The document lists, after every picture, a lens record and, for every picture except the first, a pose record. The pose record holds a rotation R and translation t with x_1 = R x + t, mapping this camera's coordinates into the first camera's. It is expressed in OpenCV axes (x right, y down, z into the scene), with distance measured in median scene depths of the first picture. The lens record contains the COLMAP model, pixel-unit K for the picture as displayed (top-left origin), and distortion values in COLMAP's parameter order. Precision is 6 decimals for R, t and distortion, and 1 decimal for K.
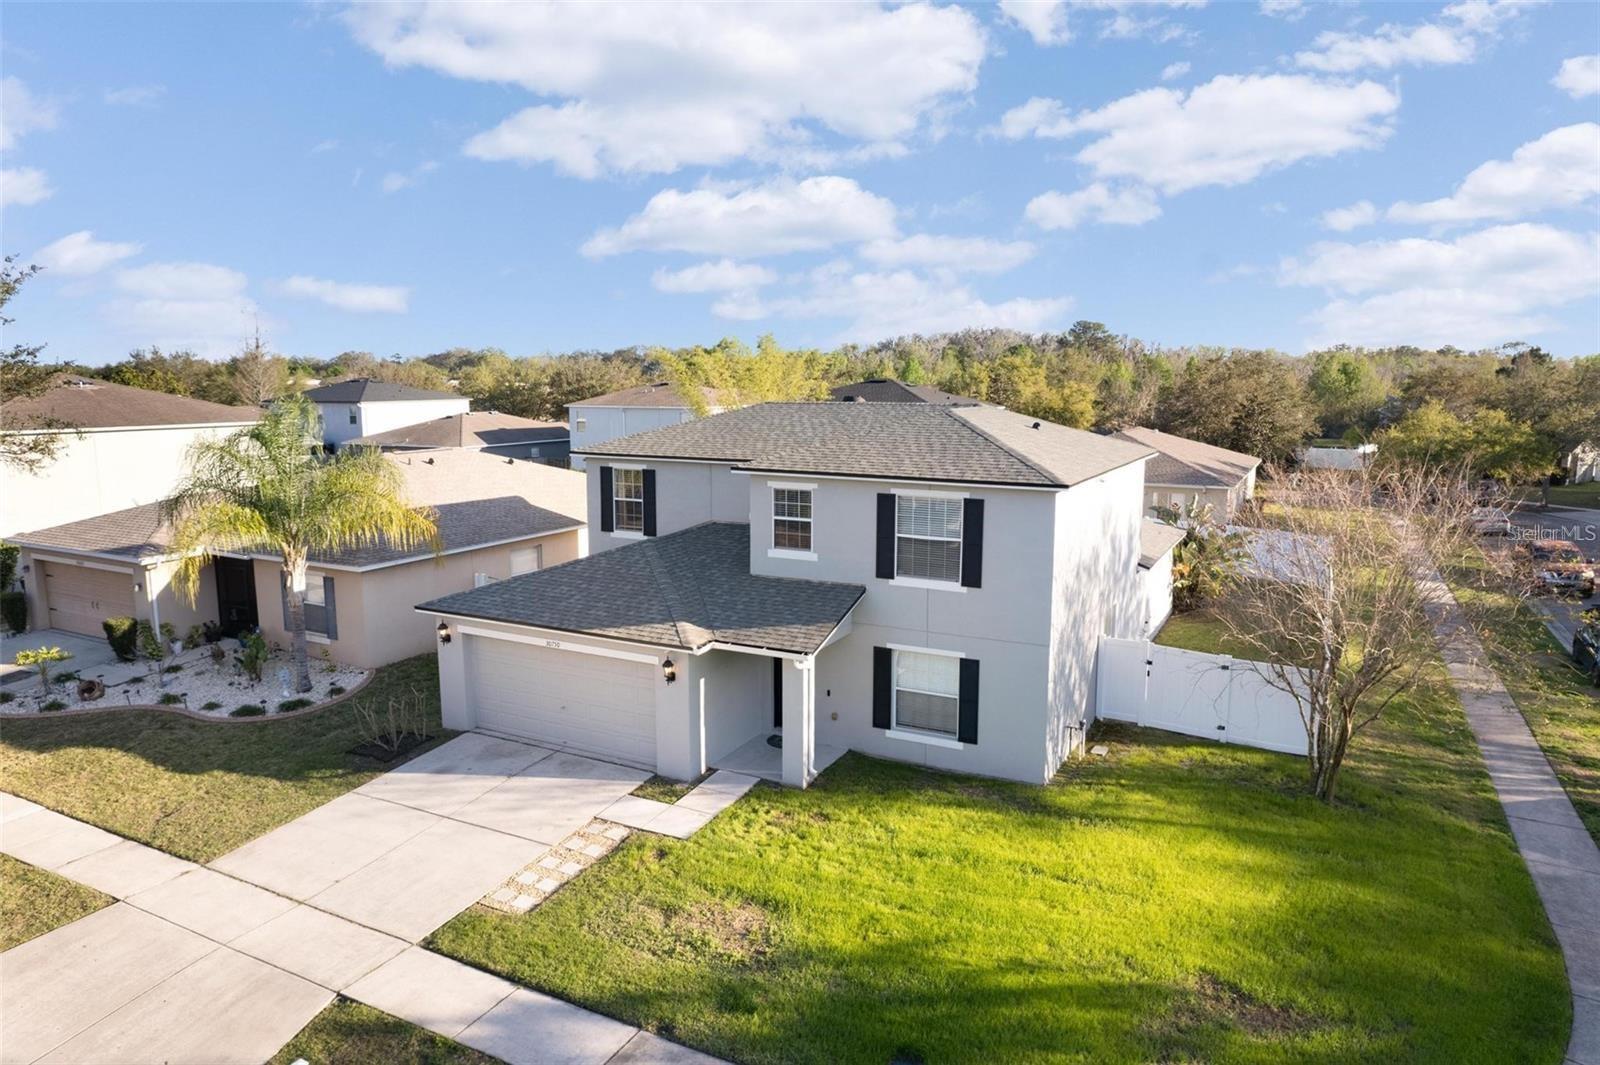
lens RADIAL K [[1020.2, 0, 804.4], [0, 1020.2, 501.8], [0, 0, 1]] dist [-0.071167, 0.059638]
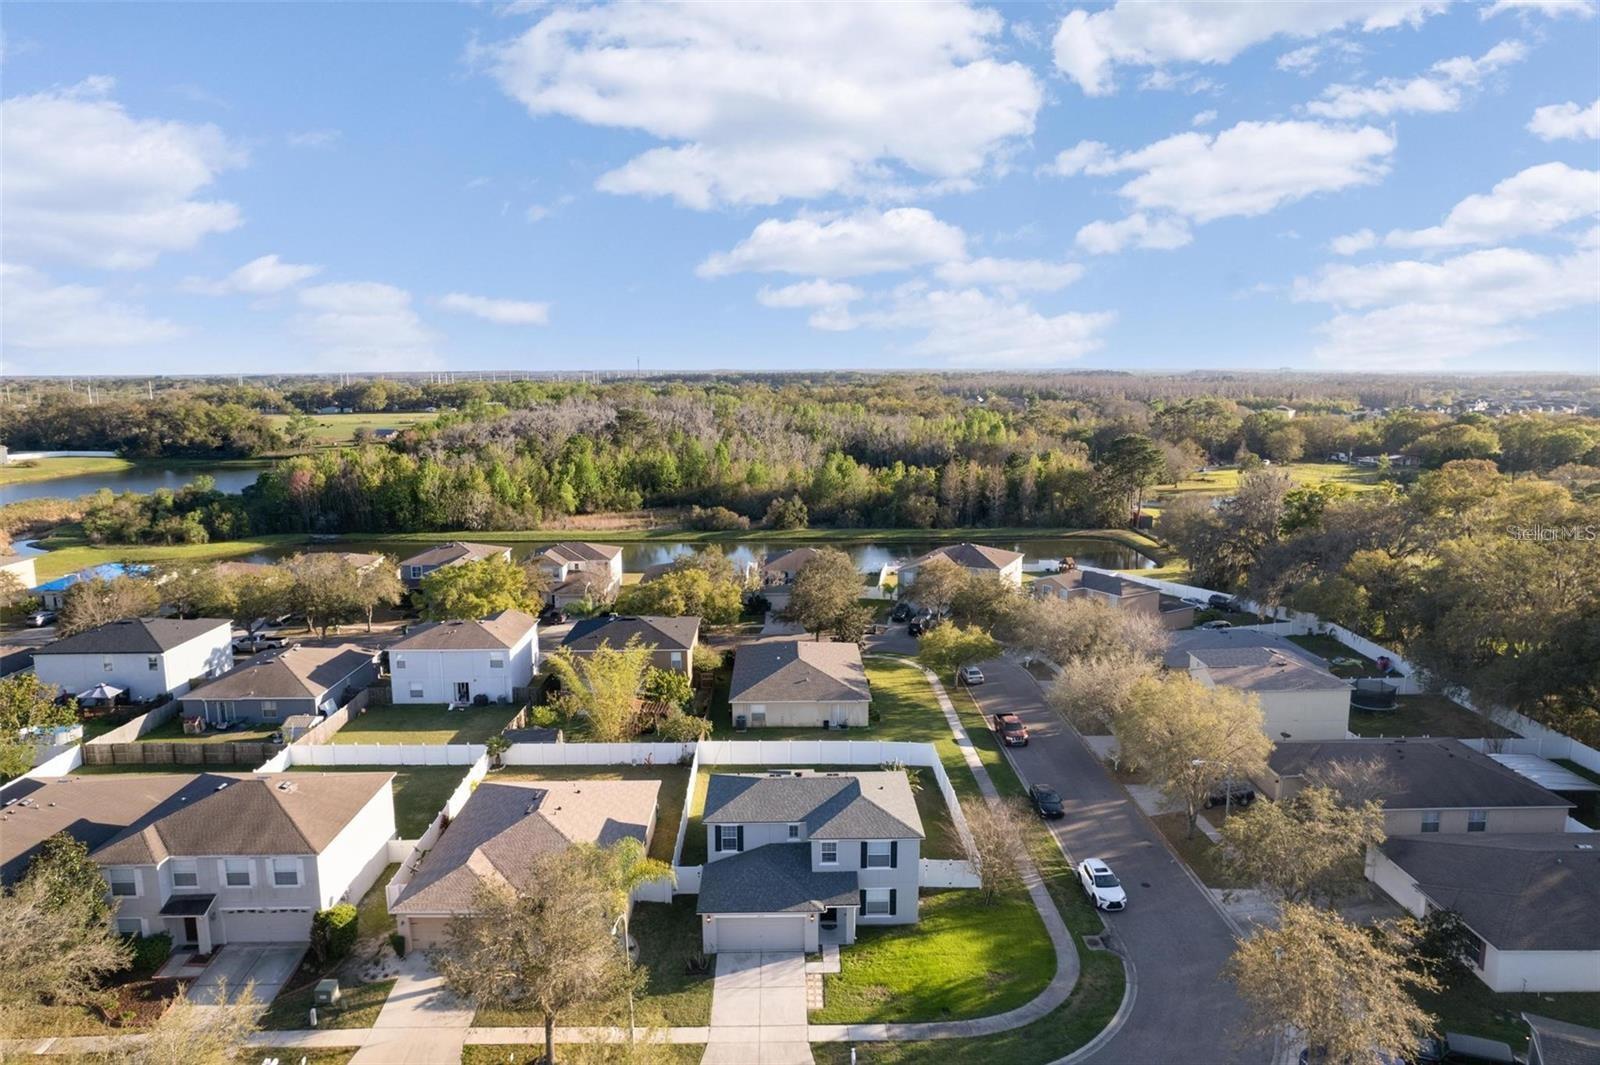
lens RADIAL K [[1020.2, 0, 804.4], [0, 1020.2, 501.8], [0, 0, 1]] dist [-0.071167, 0.059638]
pose [[0.877847, -0.068271, 0.474051, -1.486456], [0.064507, 0.997623, 0.024219, -1.140865], [-0.474578, 0.009319, 0.880164, -1.642165]]
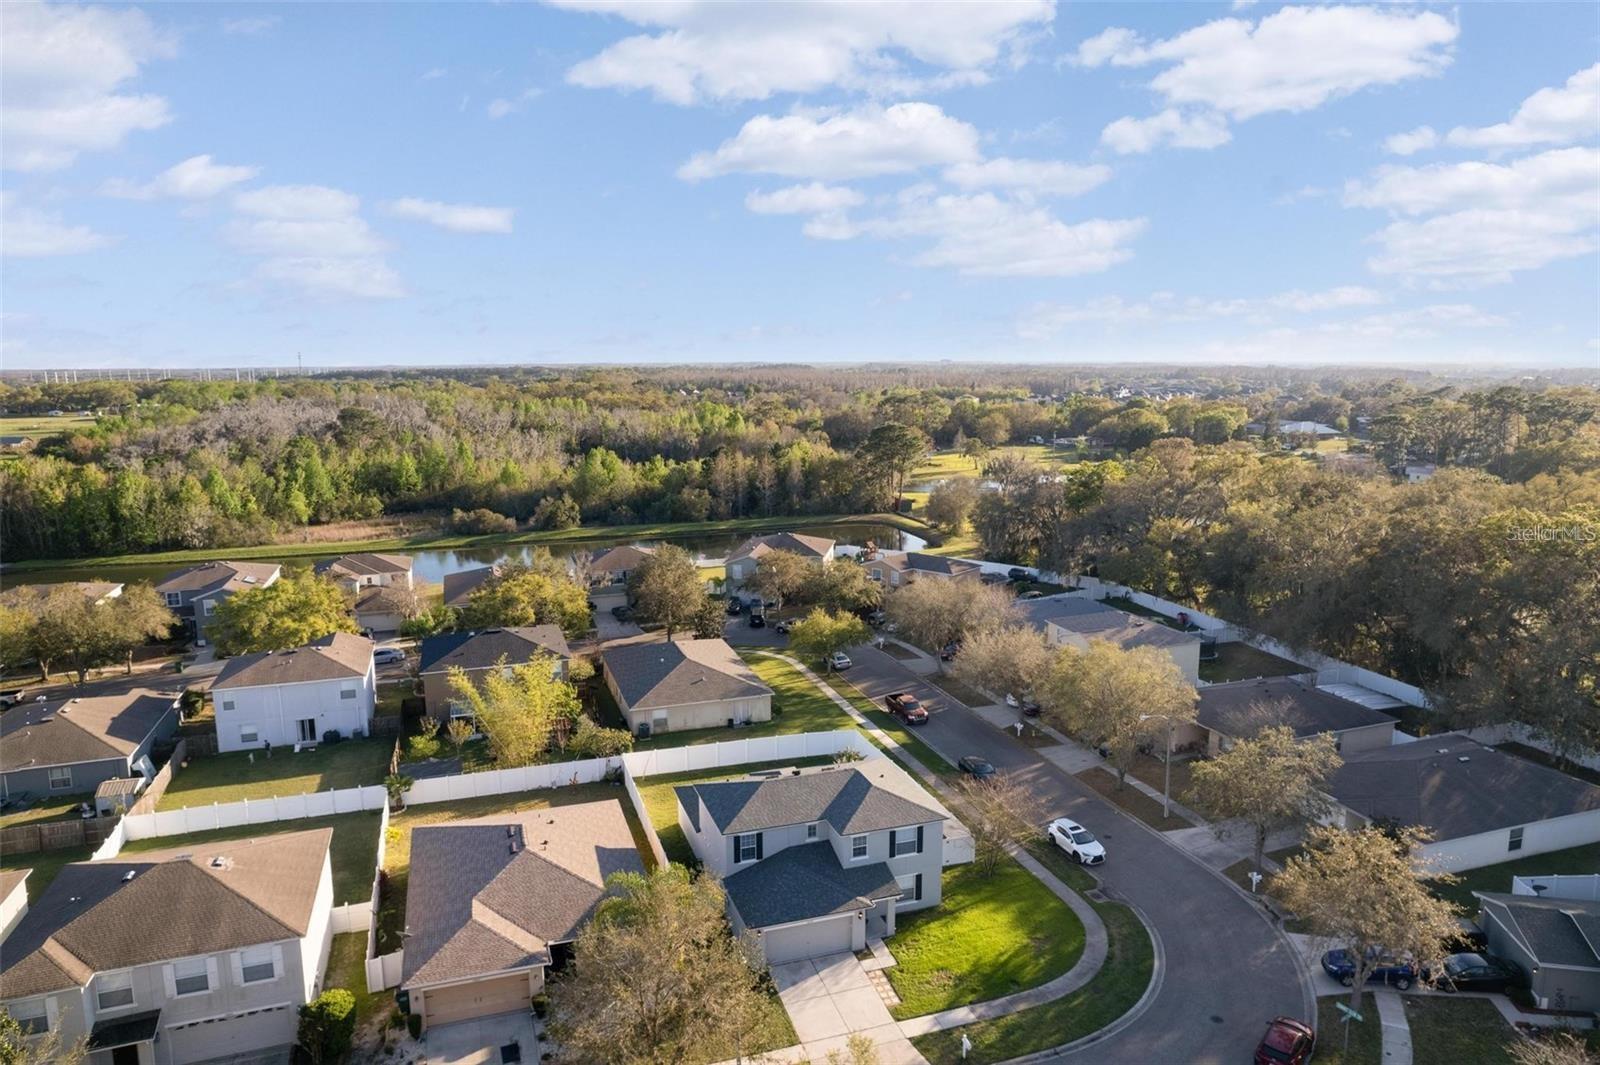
lens RADIAL K [[1020.2, 0, 804.4], [0, 1020.2, 501.8], [0, 0, 1]] dist [-0.071167, 0.059638]
pose [[0.694081, -0.105649, 0.712102, -2.204547], [0.095847, 0.993928, 0.054040, -1.202466], [-0.713488, 0.030744, 0.699993, -0.980497]]
